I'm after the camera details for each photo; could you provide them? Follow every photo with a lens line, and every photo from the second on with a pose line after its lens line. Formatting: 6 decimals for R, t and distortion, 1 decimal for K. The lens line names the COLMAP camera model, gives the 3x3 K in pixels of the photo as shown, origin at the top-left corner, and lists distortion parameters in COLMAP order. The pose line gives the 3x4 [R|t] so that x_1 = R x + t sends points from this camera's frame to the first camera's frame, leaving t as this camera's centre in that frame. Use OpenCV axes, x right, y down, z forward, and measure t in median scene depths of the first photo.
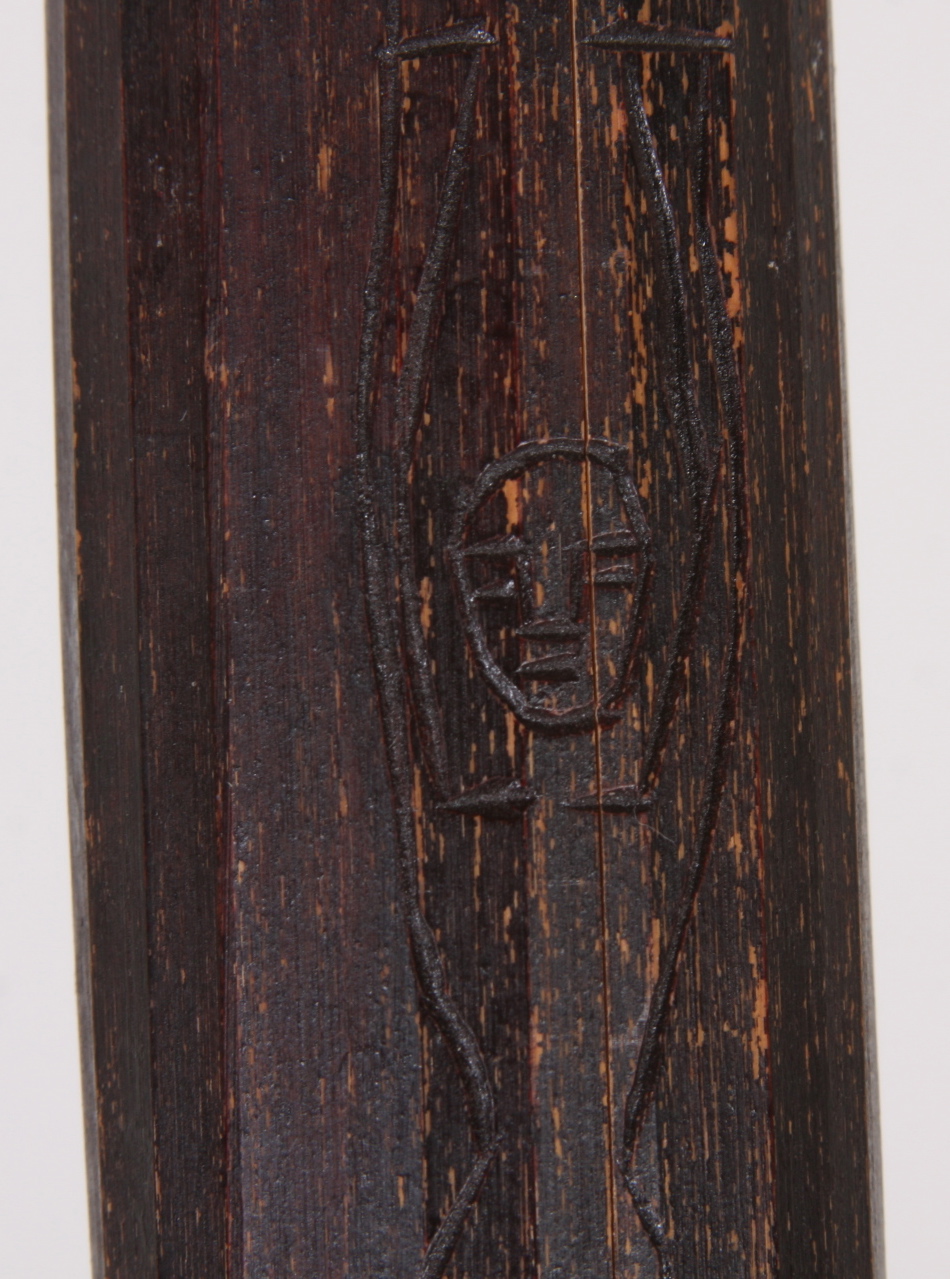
lens RADIAL K [[6997.2, 0, 475.0], [0, 6997.2, 639.4], [0, 0, 1]] dist [-0.125784, 0.000000]
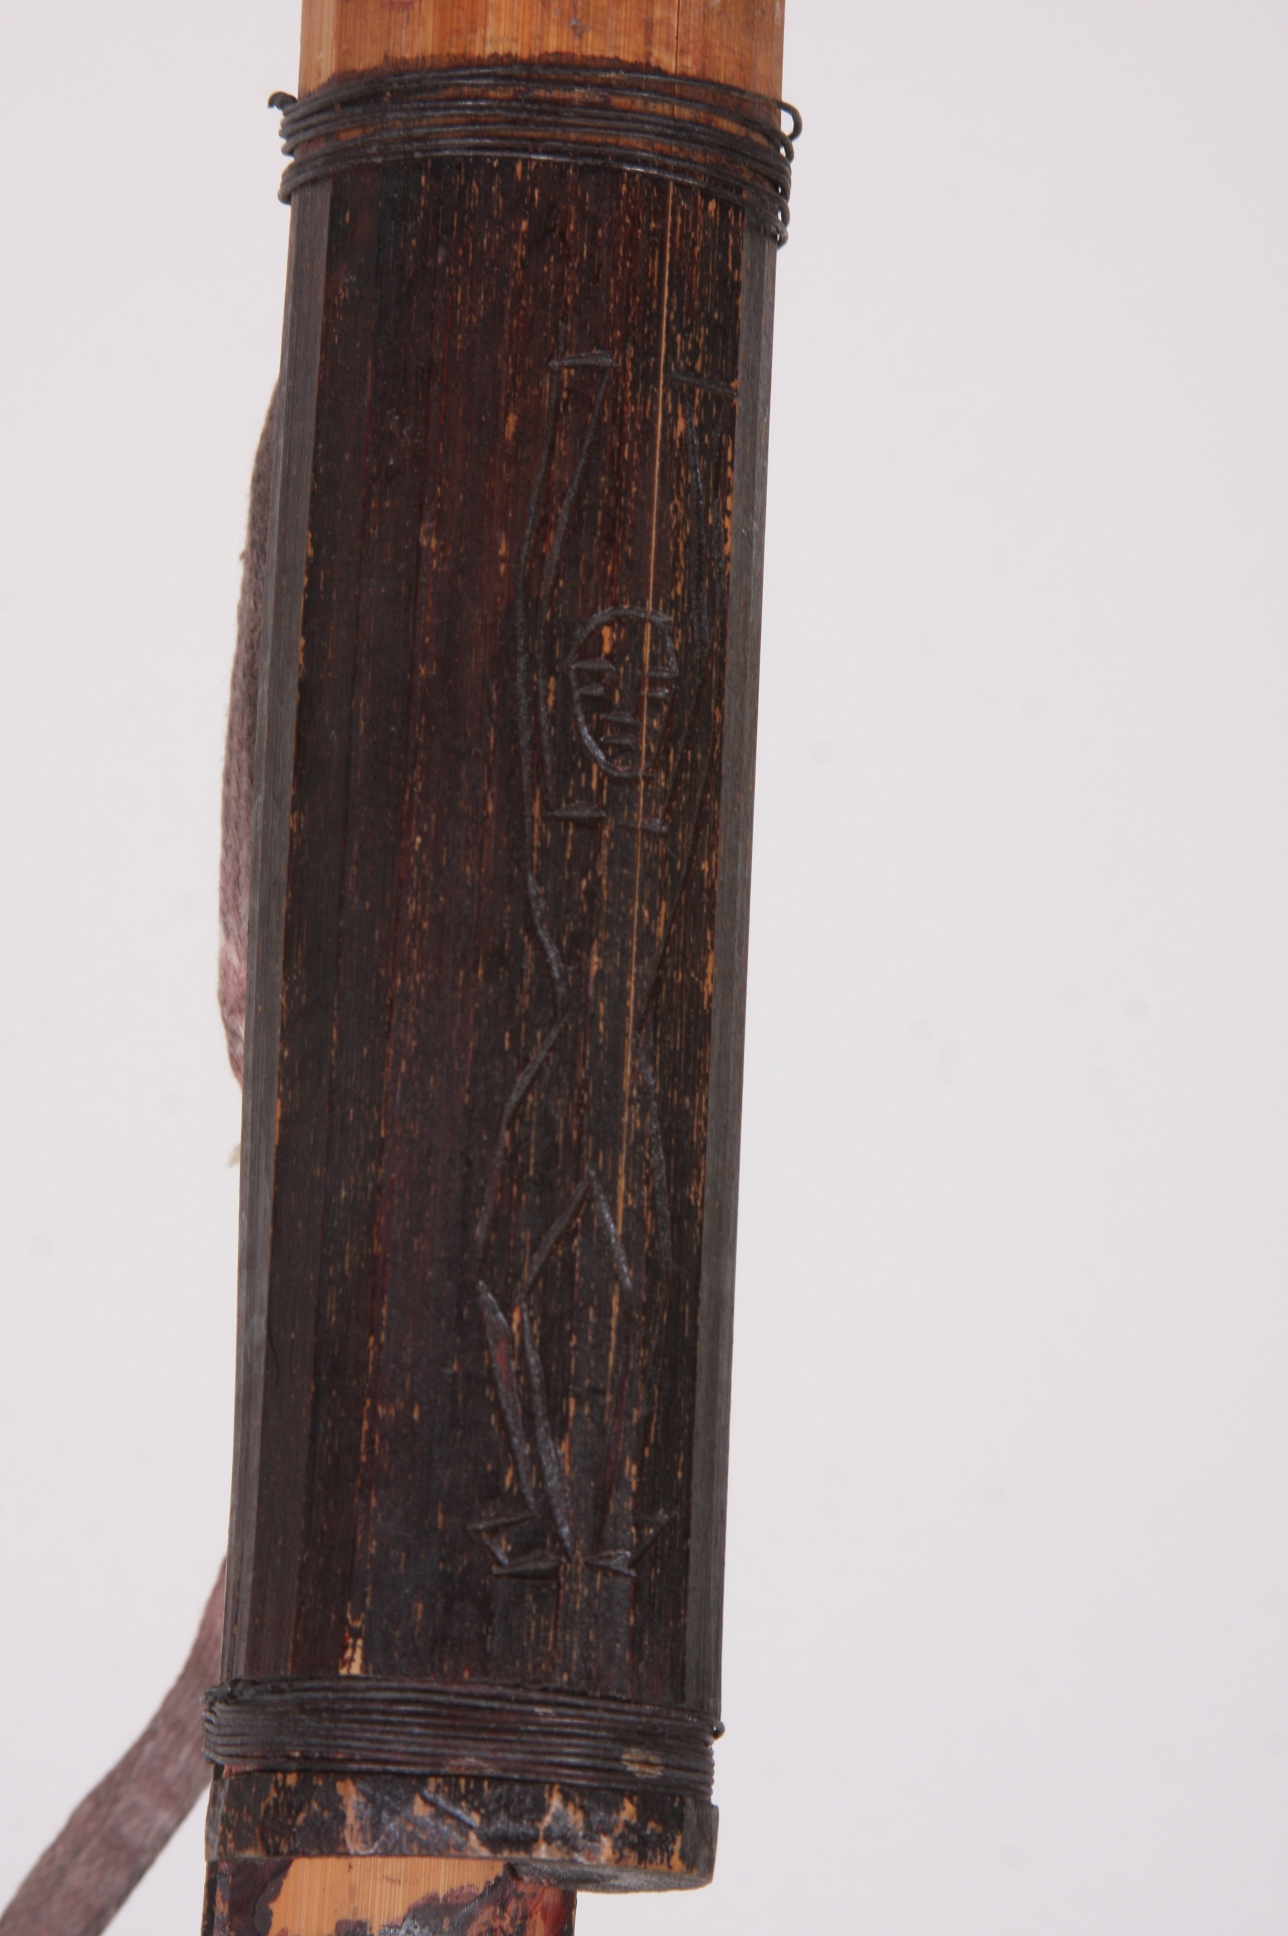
lens RADIAL K [[9756.8, 0, 643.9], [0, 9756.8, 968.3], [0, 0, 1]] dist [0.296400, 0.000000]
pose [[0.944812, 0.131801, 0.299931, -0.665034], [-0.090688, 0.984948, -0.147150, 0.393769], [-0.314811, 0.111829, 0.942543, -1.161781]]
